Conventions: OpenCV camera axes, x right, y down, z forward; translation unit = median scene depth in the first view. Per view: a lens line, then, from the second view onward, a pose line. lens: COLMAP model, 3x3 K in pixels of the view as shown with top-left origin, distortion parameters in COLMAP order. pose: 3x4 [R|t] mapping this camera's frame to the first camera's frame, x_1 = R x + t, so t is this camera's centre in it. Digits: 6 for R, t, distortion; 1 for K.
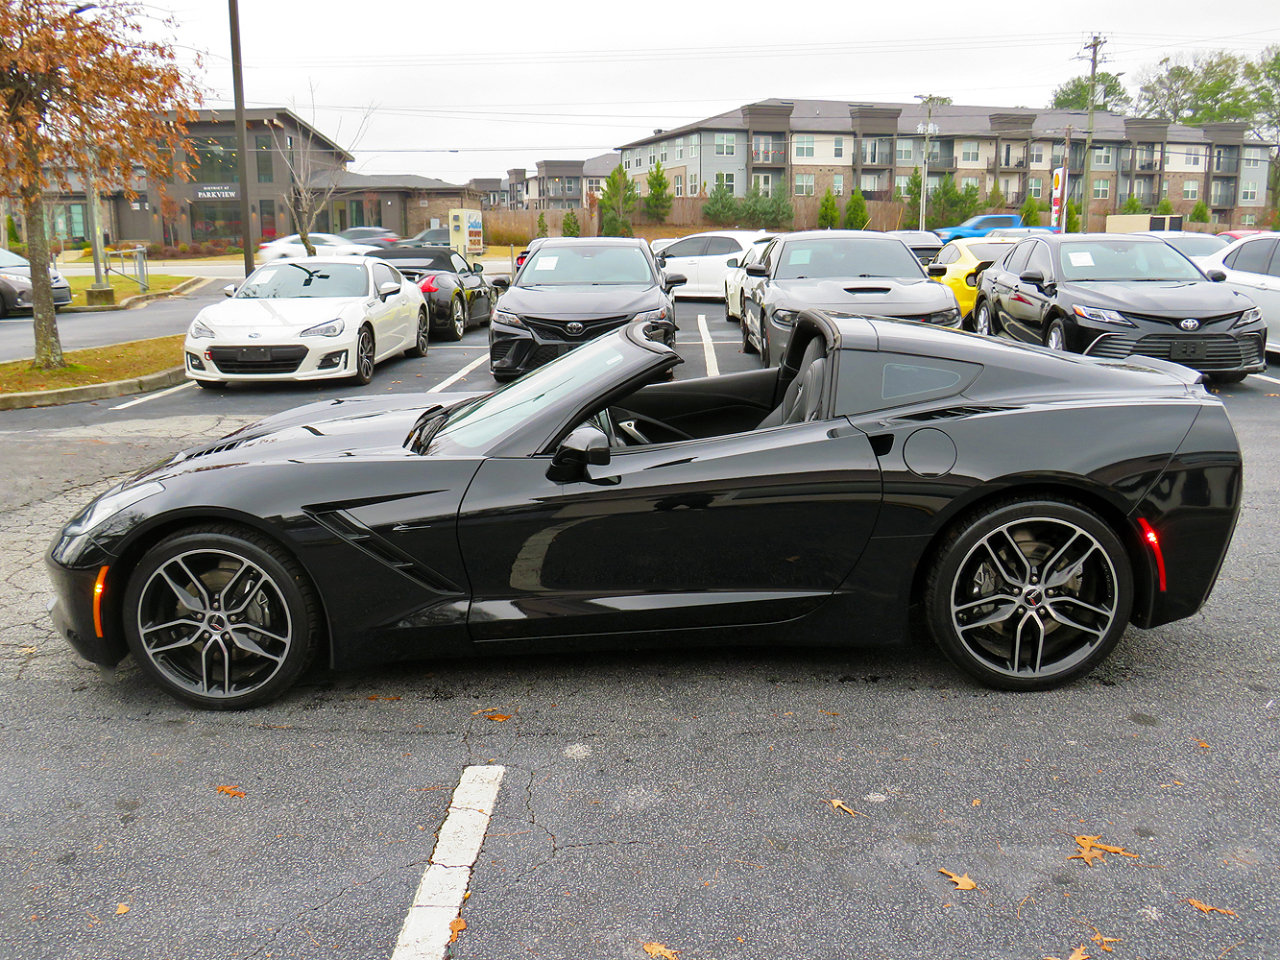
lens RADIAL K [[1203.4, 0, 637.8], [0, 1203.4, 486.6], [0, 0, 1]] dist [-0.031070, 0.000000]
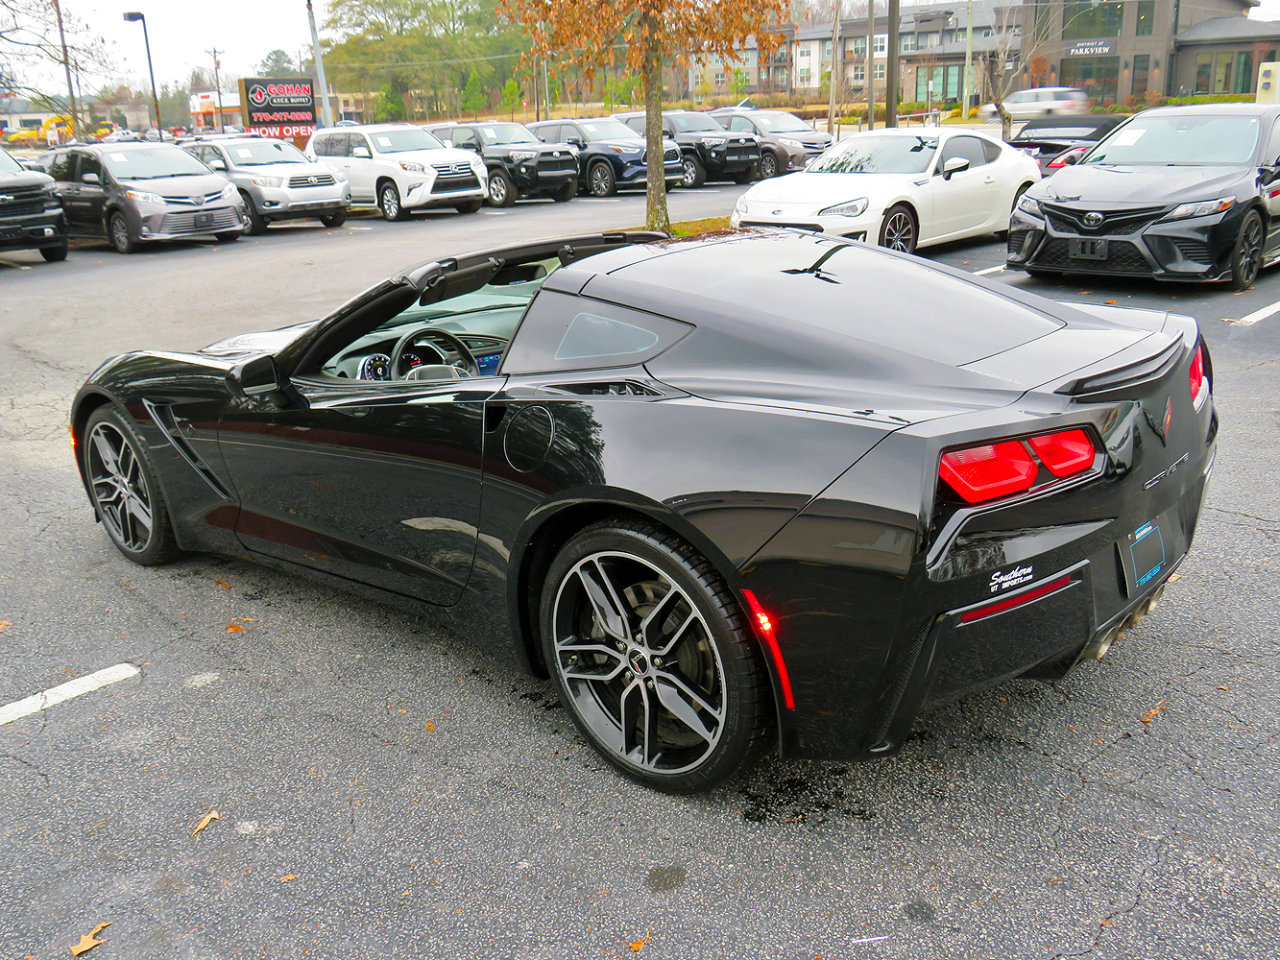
lens RADIAL K [[1203.4, 0, 629.1], [0, 1203.4, 478.0], [0, 0, 1]] dist [-0.031070, 0.000000]
pose [[0.747055, 0.179141, -0.640169, 0.119976], [-0.110719, 0.983085, 0.145895, -0.018574], [0.655477, -0.038112, 0.754253, 0.072606]]
